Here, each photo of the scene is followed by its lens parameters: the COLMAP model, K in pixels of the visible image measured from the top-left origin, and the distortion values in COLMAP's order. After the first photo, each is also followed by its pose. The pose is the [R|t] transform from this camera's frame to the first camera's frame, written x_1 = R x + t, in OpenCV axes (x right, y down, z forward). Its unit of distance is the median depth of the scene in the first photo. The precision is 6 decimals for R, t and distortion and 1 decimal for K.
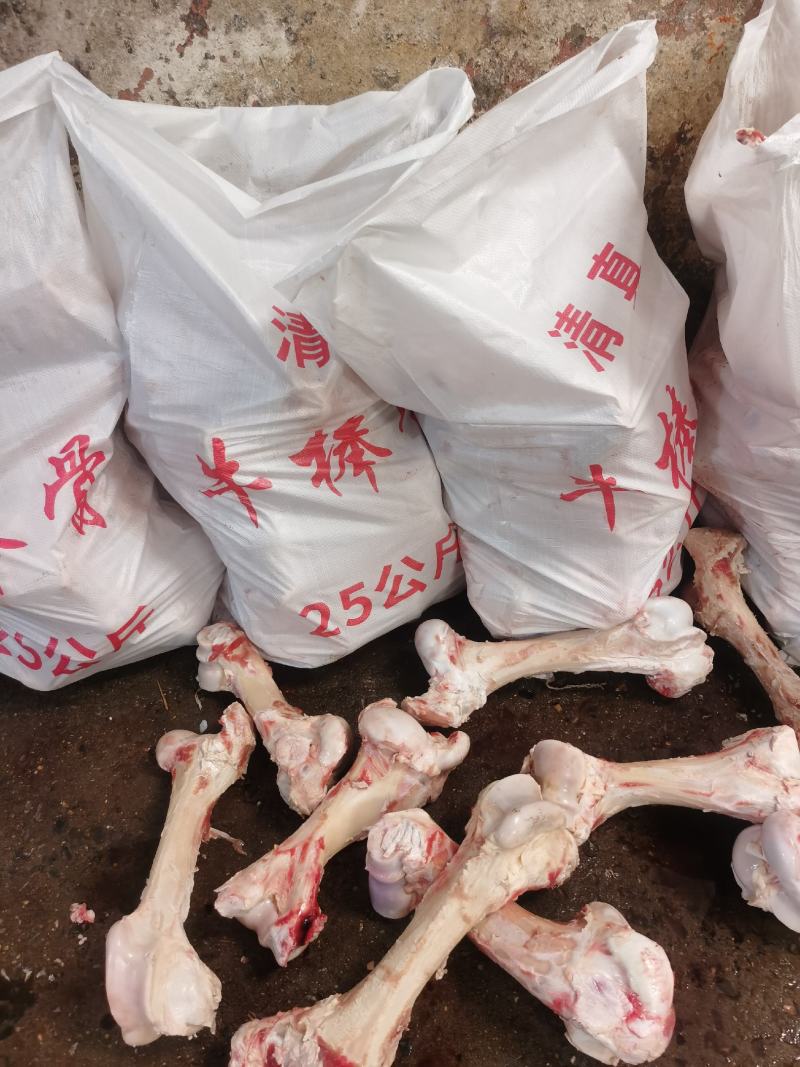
lens RADIAL K [[822.7, 0, 406.1], [0, 822.7, 533.3], [0, 0, 1]] dist [0.013719, -0.042118]
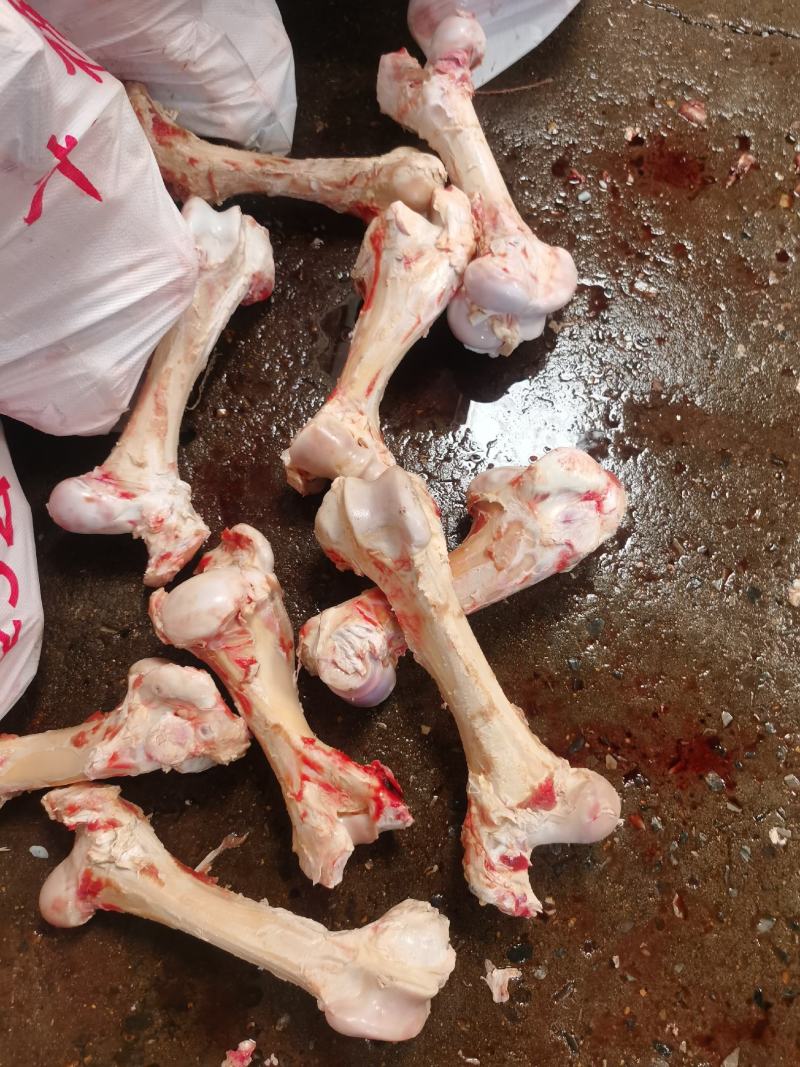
lens RADIAL K [[822.7, 0, 397.4], [0, 822.7, 539.5], [0, 0, 1]] dist [0.013719, -0.042118]
pose [[0.348942, -0.889972, 0.293581, -0.124296], [0.615509, 0.453875, 0.644319, -0.174021], [-0.706674, -0.044128, 0.706161, 0.341823]]
